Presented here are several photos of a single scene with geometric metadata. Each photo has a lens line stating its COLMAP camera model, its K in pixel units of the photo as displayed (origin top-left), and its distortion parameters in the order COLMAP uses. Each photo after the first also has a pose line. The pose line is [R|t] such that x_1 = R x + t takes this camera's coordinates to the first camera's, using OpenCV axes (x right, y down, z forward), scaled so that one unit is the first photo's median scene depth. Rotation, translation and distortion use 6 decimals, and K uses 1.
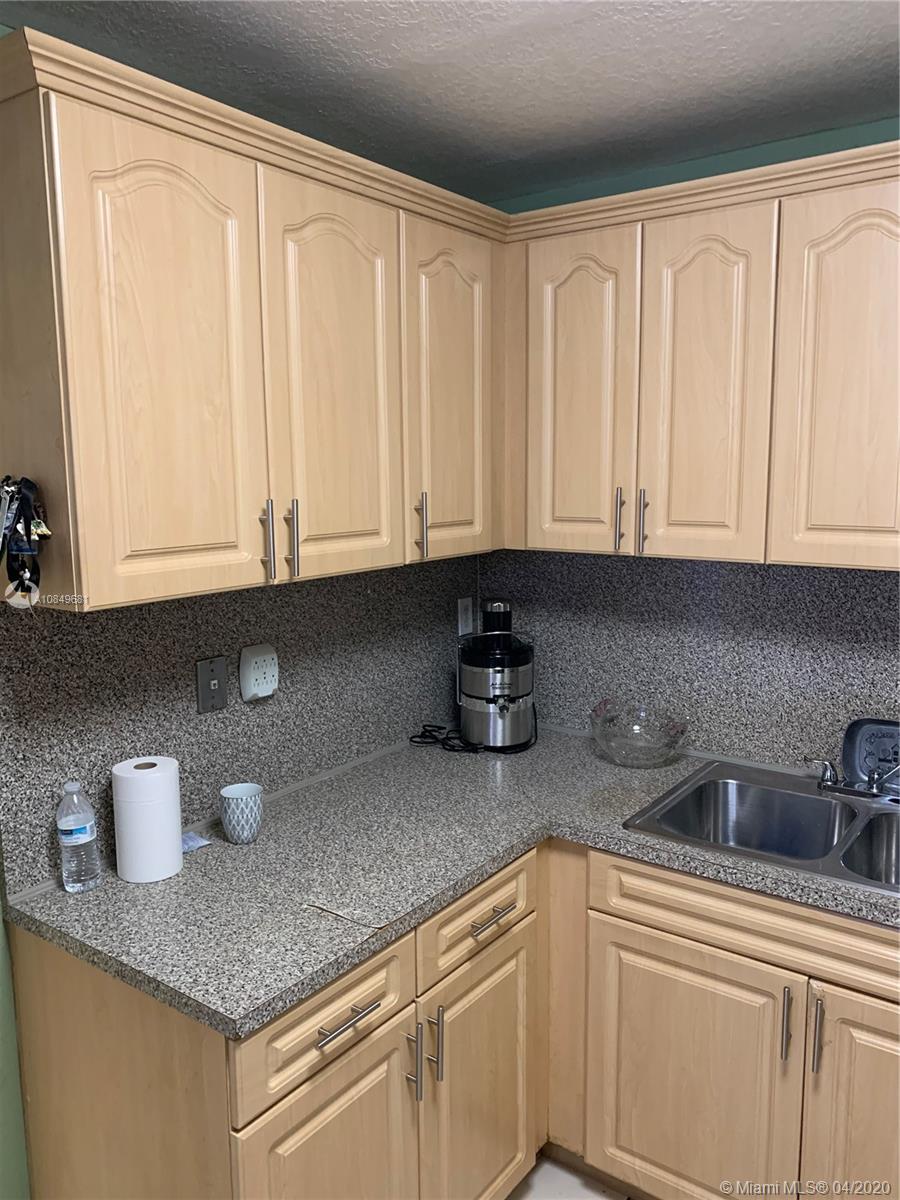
lens RADIAL K [[920.4, 0, 448.3], [0, 920.4, 584.1], [0, 0, 1]] dist [-0.001616, -0.002606]
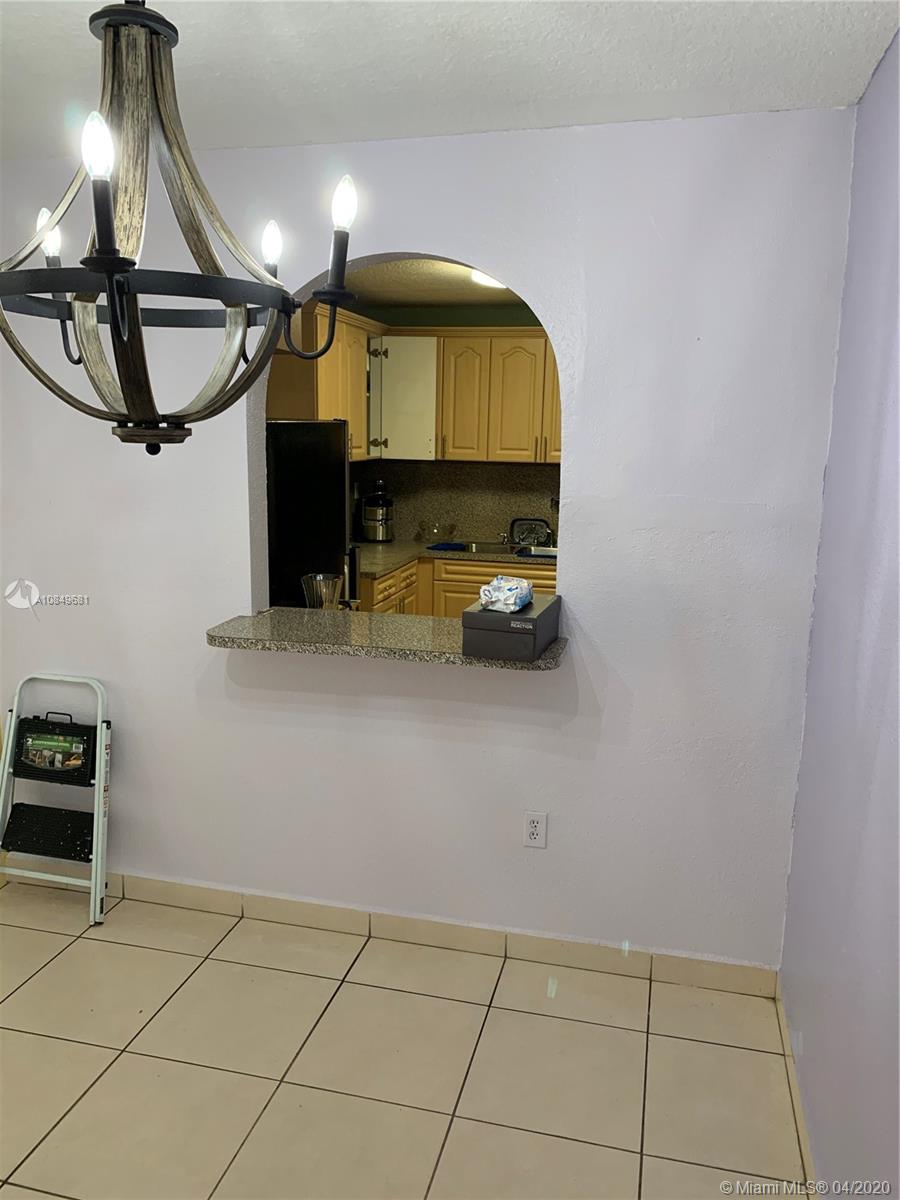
lens RADIAL K [[926.7, 0, 453.2], [0, 926.7, 592.3], [0, 0, 1]] dist [0.030424, -0.027186]
pose [[0.919035, -0.038002, 0.392339, -0.900442], [0.019176, 0.998474, 0.051791, 0.231214], [-0.393708, -0.040074, 0.918361, -1.633638]]
